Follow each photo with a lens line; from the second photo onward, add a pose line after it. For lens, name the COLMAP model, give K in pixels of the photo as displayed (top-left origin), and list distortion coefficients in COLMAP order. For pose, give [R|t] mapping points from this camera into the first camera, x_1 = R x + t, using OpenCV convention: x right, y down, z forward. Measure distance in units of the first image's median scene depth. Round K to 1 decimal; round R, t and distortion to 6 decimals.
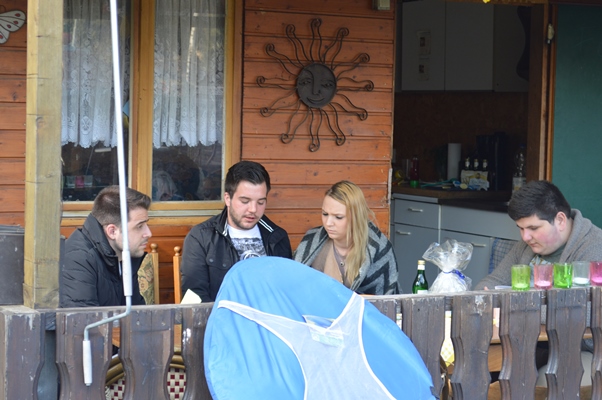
lens RADIAL K [[1388.7, 0, 301.0], [0, 1388.7, 200.0], [0, 0, 1]] dist [0.041370, 0.061823]
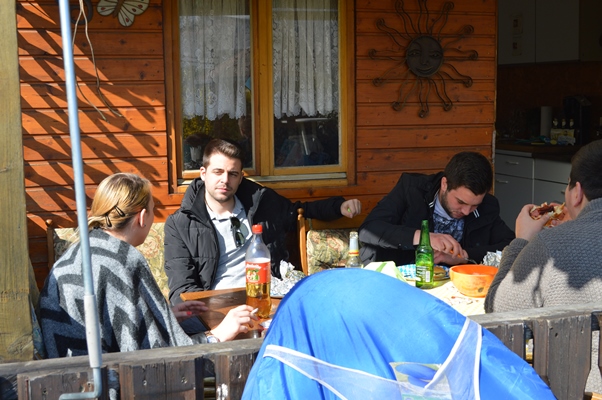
lens RADIAL K [[805.5, 0, 301.0], [0, 805.5, 200.0], [0, 0, 1]] dist [-0.034000, -0.033500]
pose [[0.987765, -0.014244, -0.155296, 0.011754], [0.024757, 0.997514, 0.065973, -0.014104], [0.153971, -0.069011, 0.985662, 0.358370]]
